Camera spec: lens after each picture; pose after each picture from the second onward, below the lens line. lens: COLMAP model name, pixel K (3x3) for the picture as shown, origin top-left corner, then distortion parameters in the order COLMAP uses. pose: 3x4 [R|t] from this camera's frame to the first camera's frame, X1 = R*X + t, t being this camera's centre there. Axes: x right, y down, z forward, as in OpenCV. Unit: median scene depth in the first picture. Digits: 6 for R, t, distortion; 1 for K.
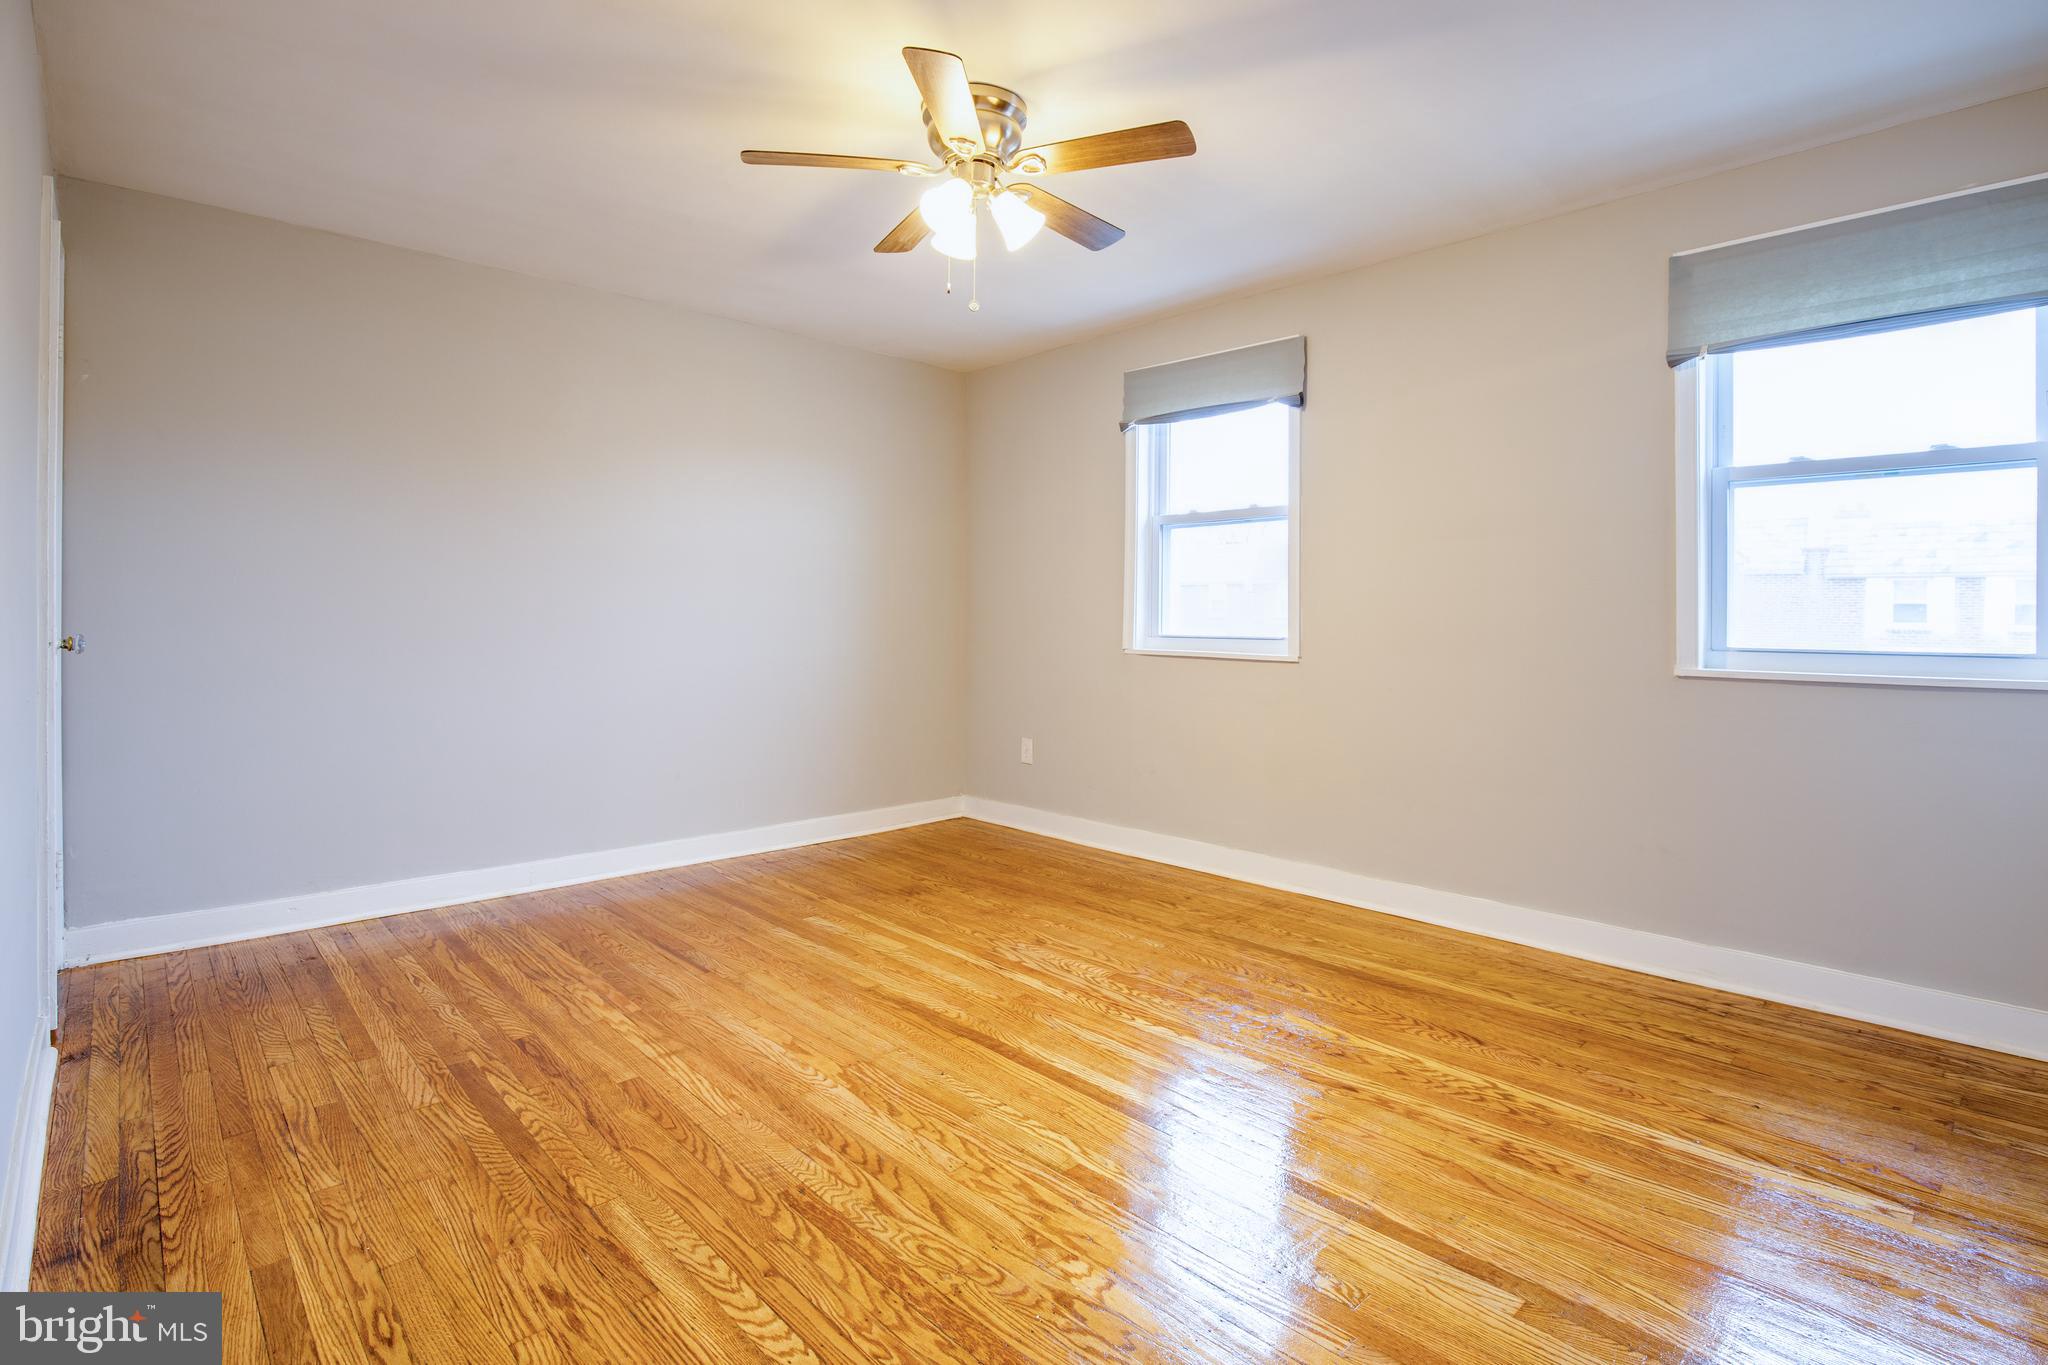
lens RADIAL K [[958.2, 0, 976.8], [0, 958.2, 623.5], [0, 0, 1]] dist [-0.002384, 0.000744]
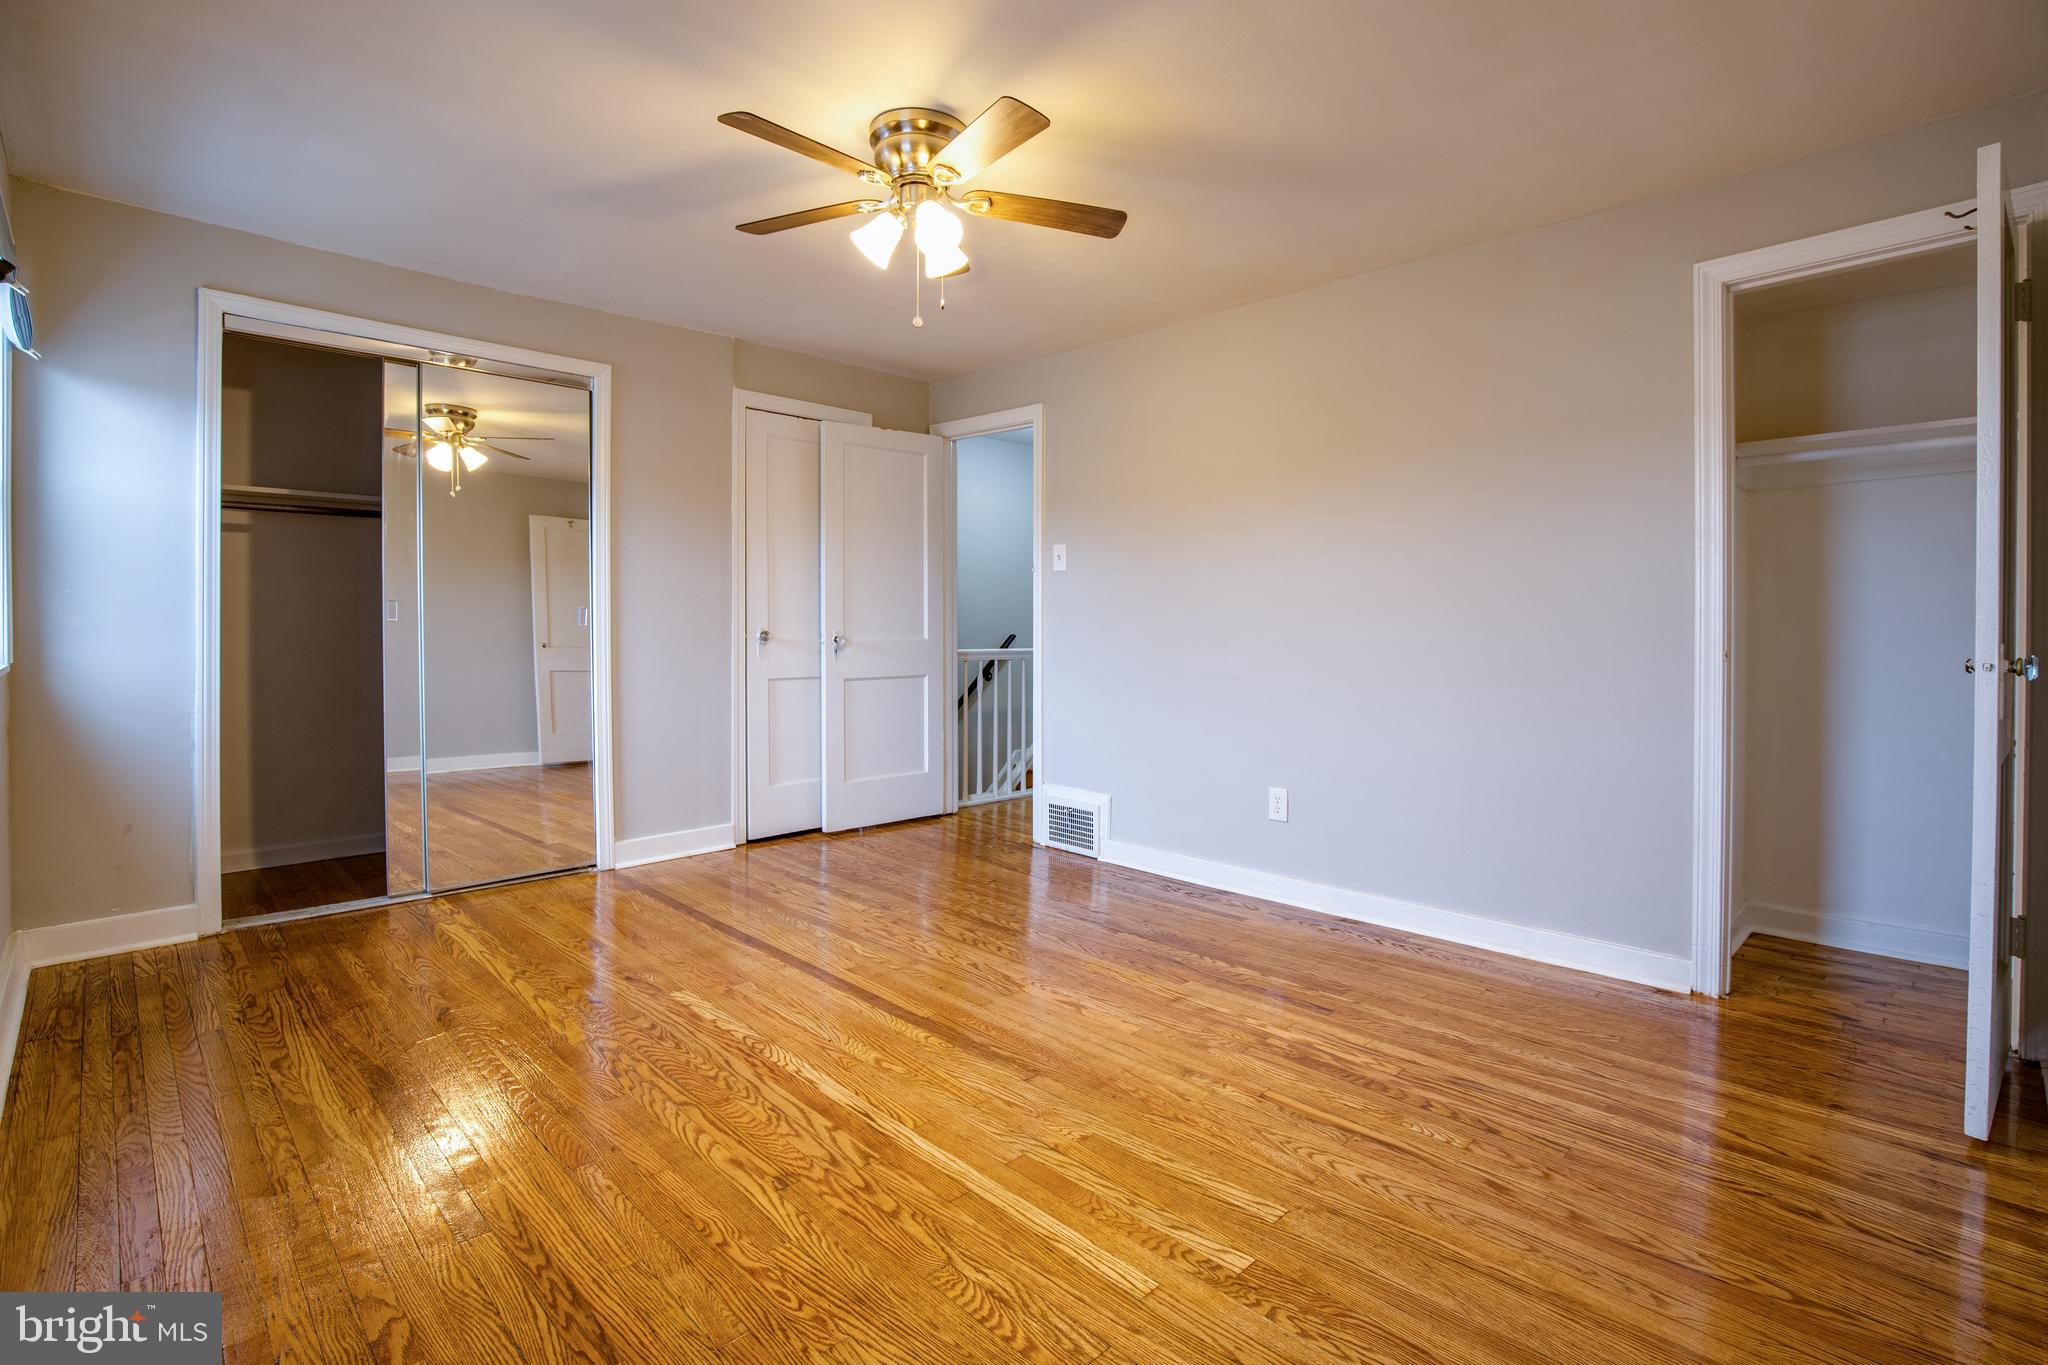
lens RADIAL K [[958.2, 0, 976.8], [0, 958.2, 623.5], [0, 0, 1]] dist [-0.002384, 0.000744]
pose [[-0.999685, -0.007573, -0.023941, -0.040896], [-0.007779, 0.999933, 0.008521, -0.011275], [0.023875, 0.008705, -0.999677, 1.880808]]
